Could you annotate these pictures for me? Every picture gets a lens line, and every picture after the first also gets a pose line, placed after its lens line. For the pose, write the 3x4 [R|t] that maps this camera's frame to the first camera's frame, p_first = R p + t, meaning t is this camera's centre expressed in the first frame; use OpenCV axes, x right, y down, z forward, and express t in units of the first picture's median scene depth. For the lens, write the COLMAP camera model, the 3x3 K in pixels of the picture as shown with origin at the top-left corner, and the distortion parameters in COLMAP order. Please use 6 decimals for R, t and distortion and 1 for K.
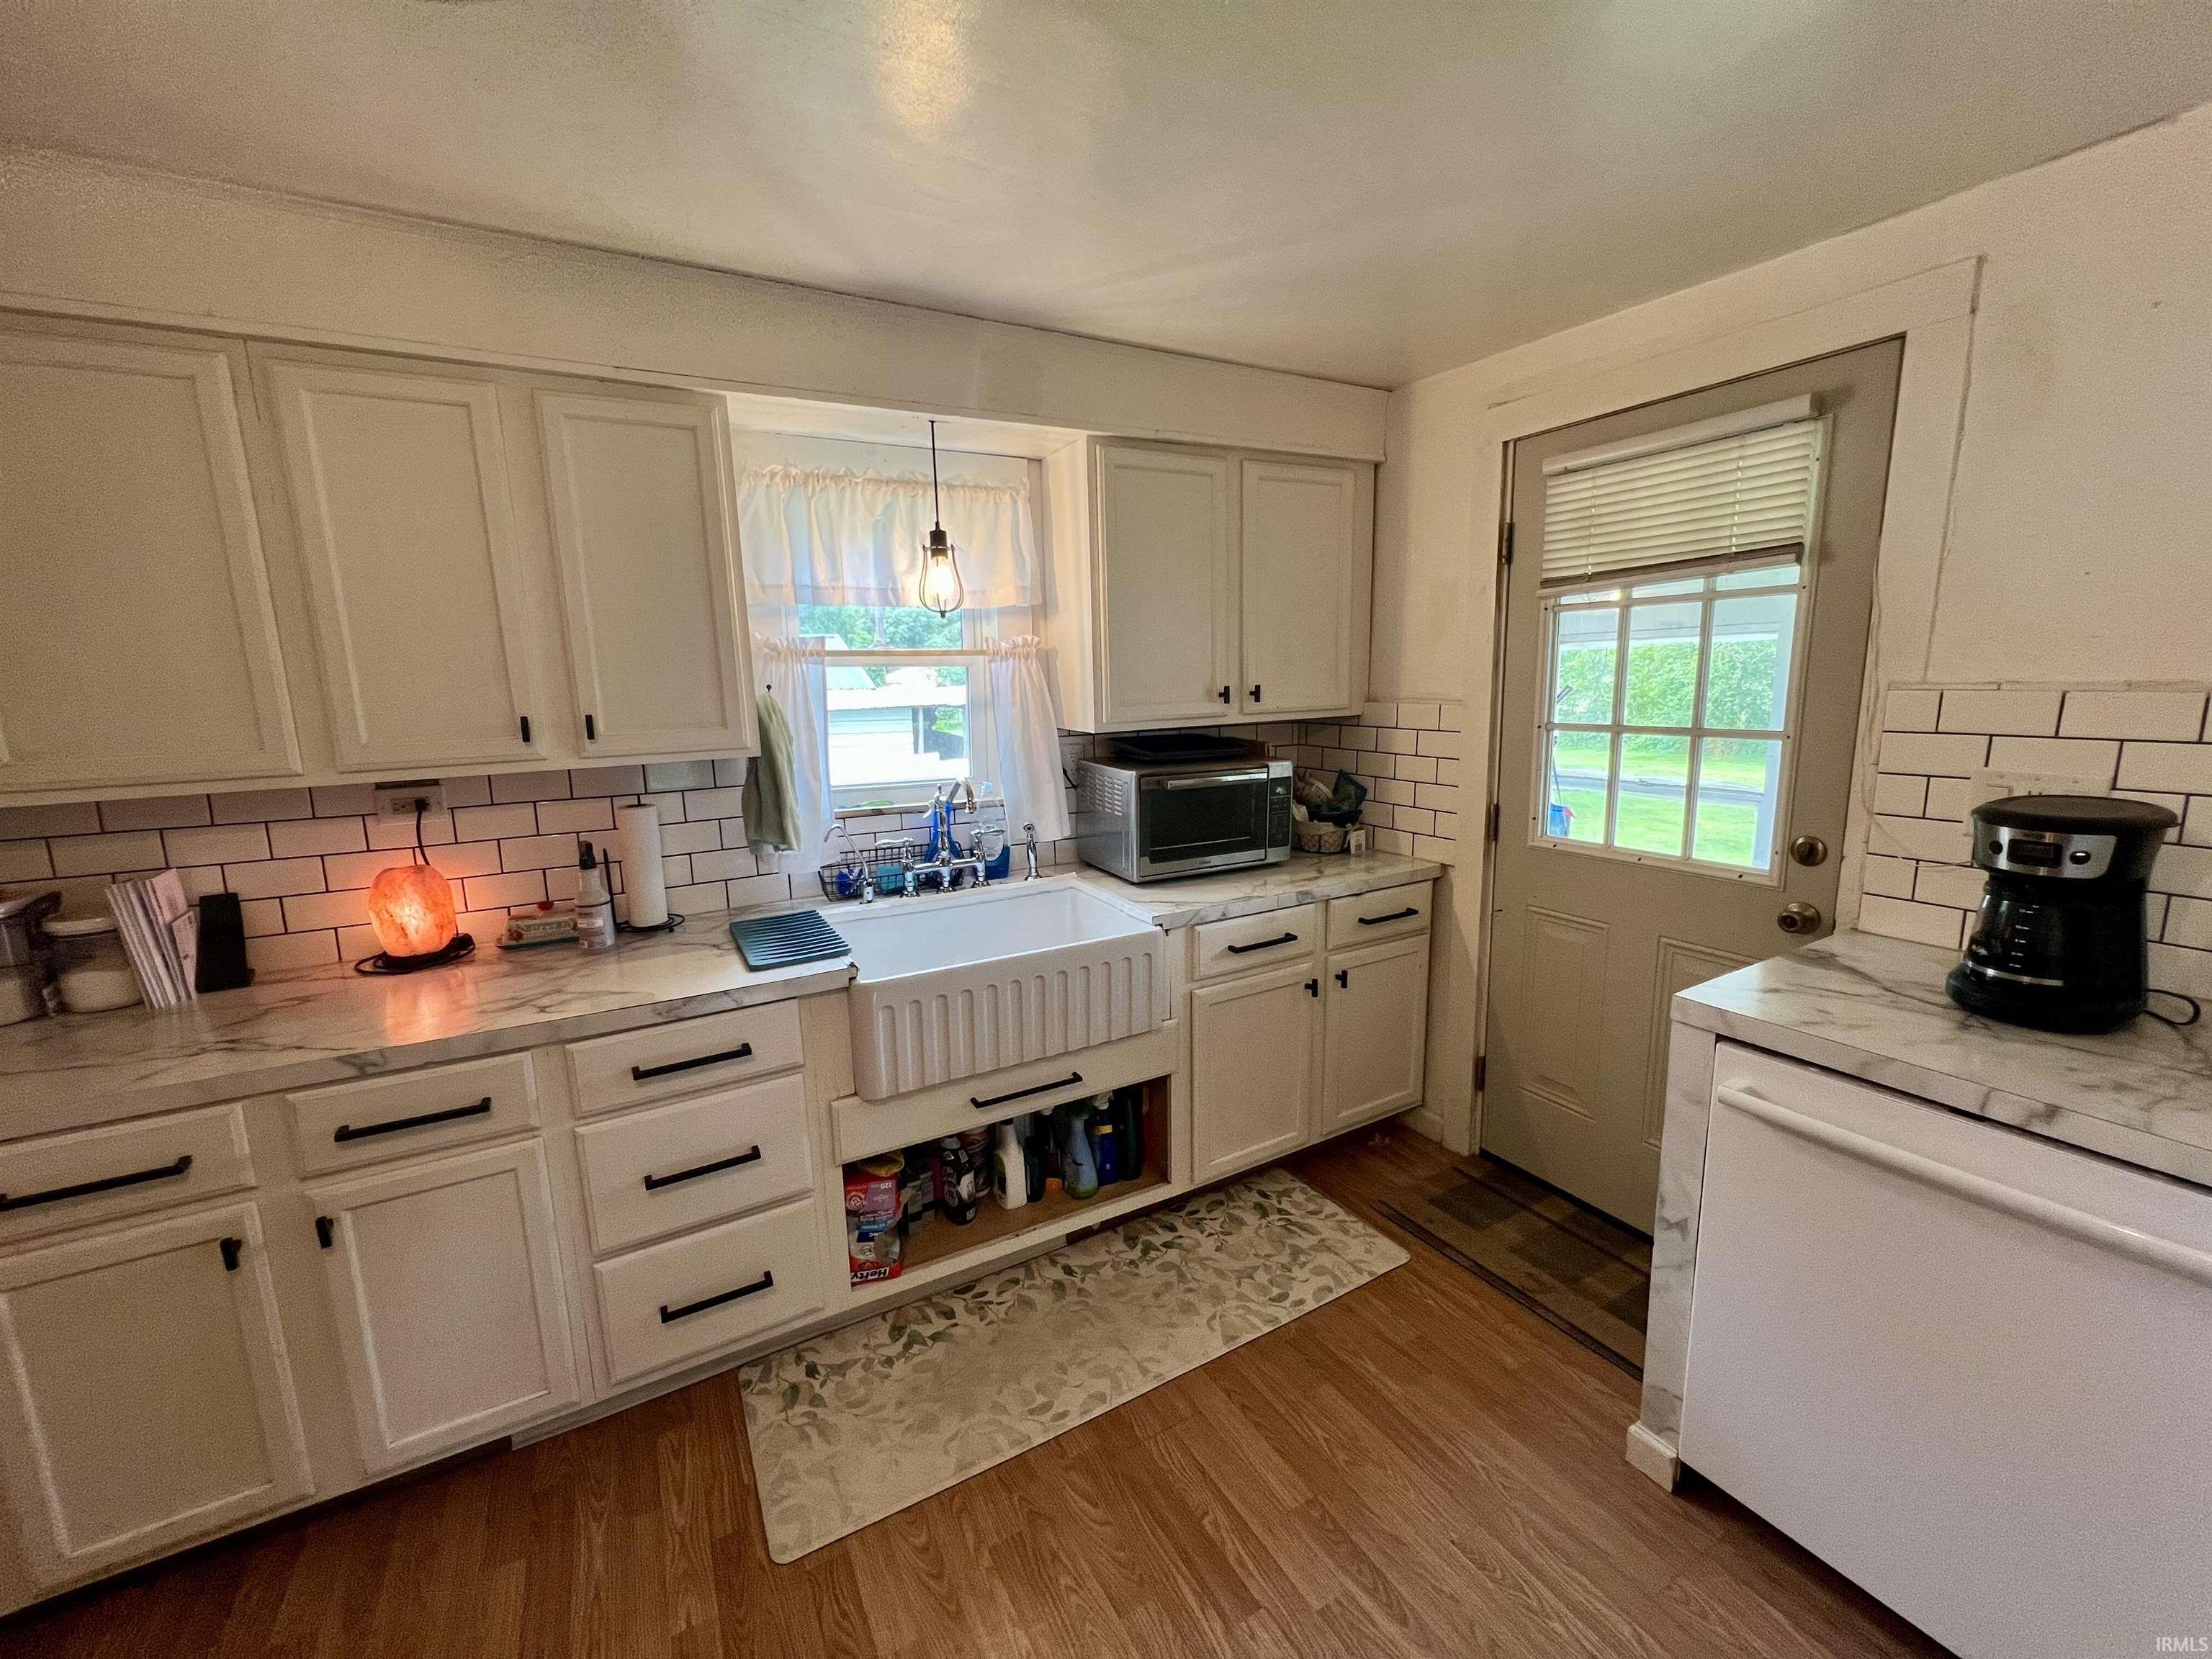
lens RADIAL K [[885.2, 0, 1103.1], [0, 885.2, 826.2], [0, 0, 1]] dist [-0.004223, 0.001222]
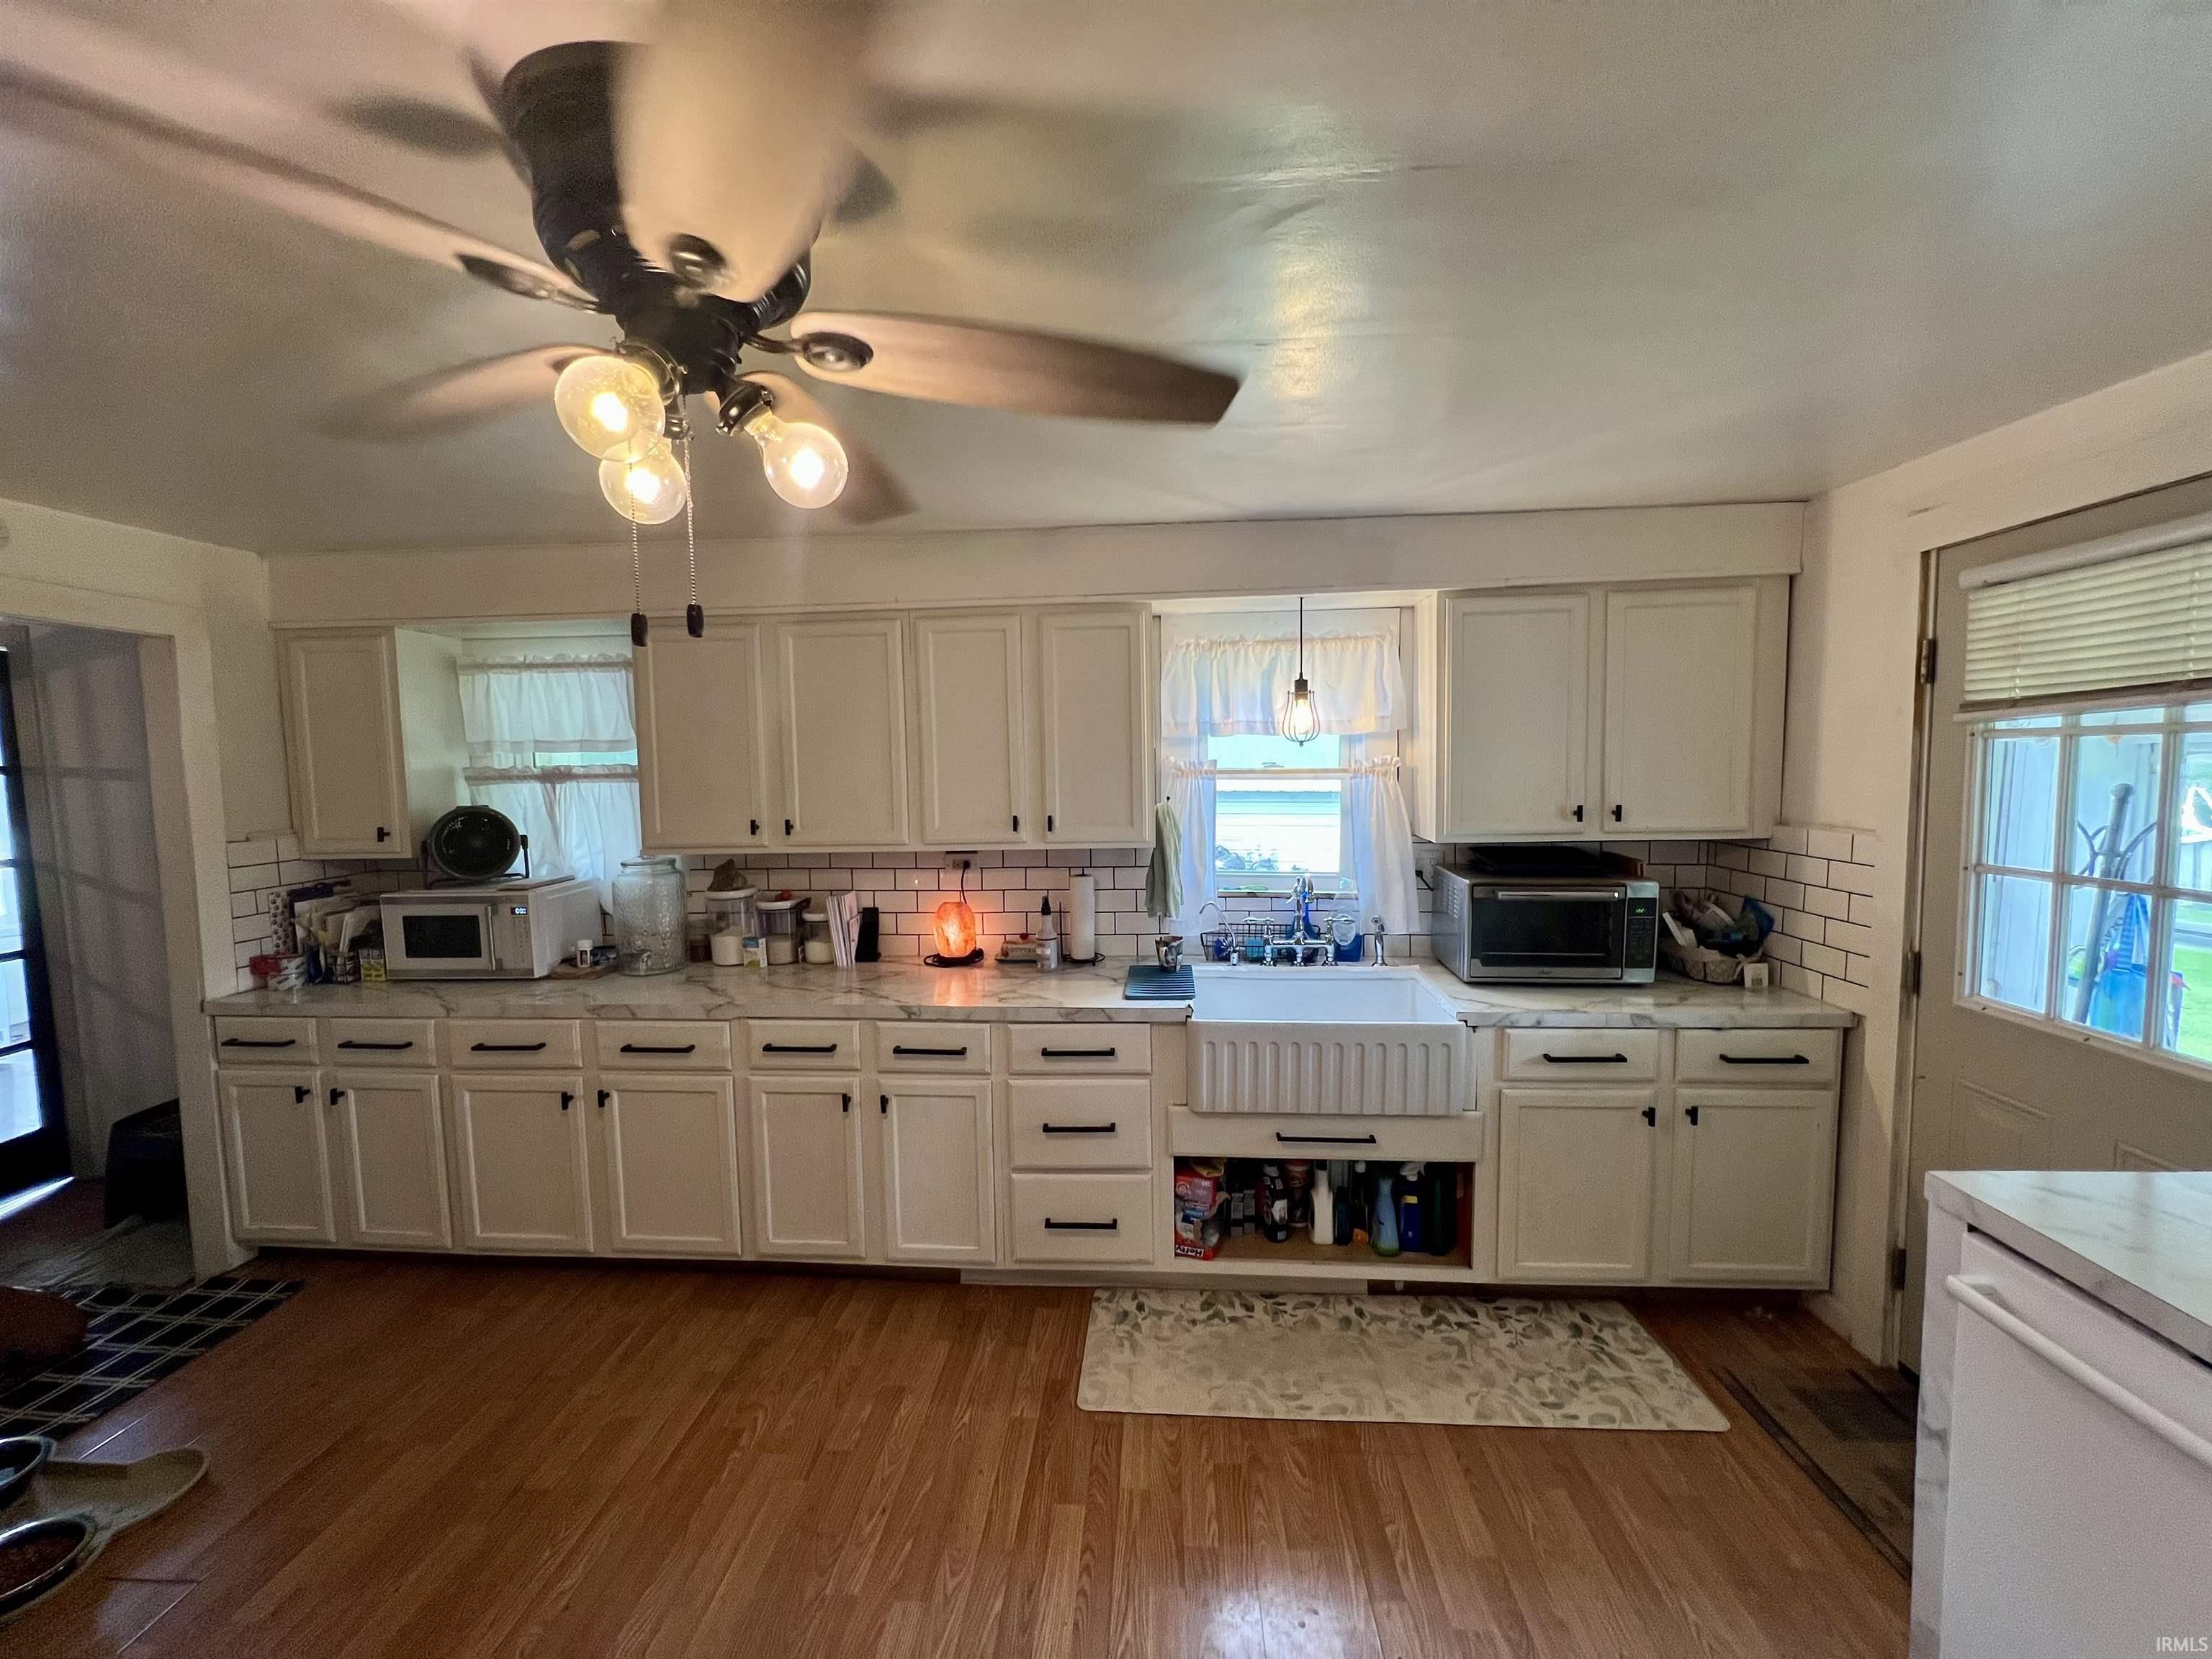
lens RADIAL K [[885.2, 0, 1099.8], [0, 885.2, 826.4], [0, 0, 1]] dist [-0.004223, 0.001222]
pose [[0.834721, 0.050921, -0.548314, 0.287660], [-0.097530, 0.993645, -0.056196, -0.024534], [0.541967, 0.100385, 0.834382, -0.204368]]
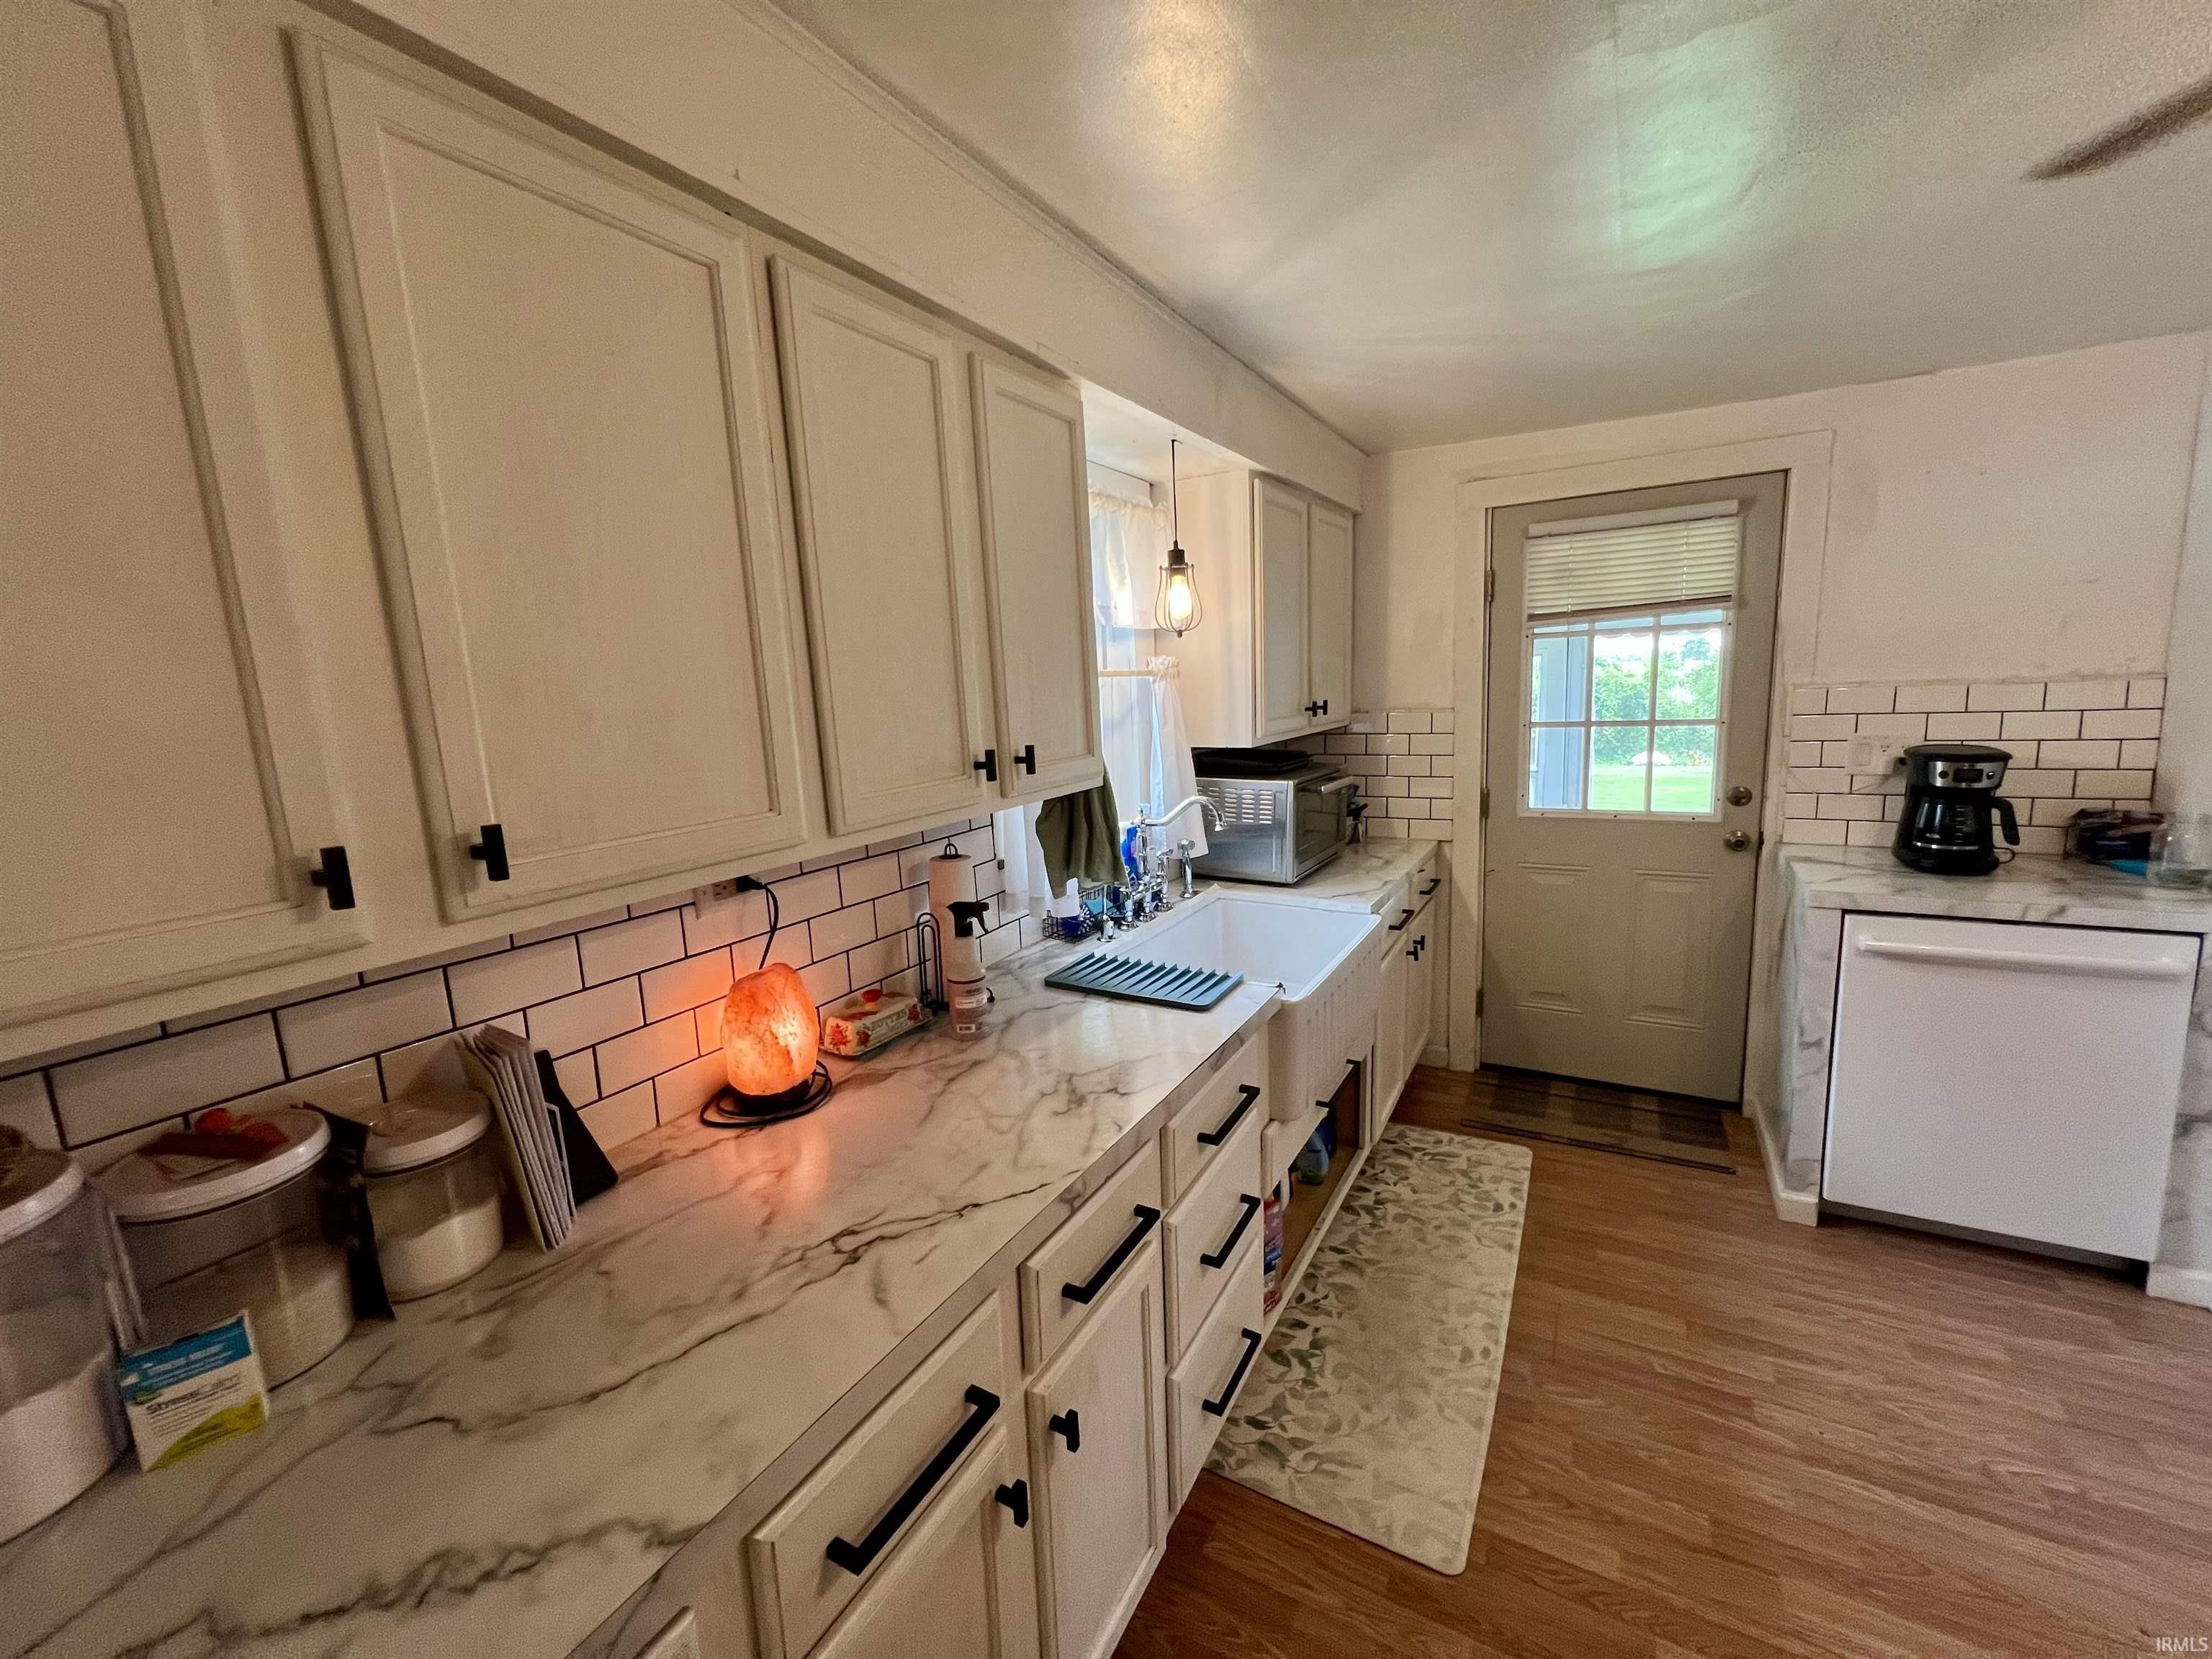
lens RADIAL K [[885.2, 0, 1101.3], [0, 885.2, 825.8], [0, 0, 1]] dist [-0.004223, 0.001222]
pose [[0.859874, -0.093519, 0.501867, -0.805784], [0.109422, 0.993993, -0.002255, -0.033757], [-0.498641, 0.056855, 0.864942, 0.206294]]
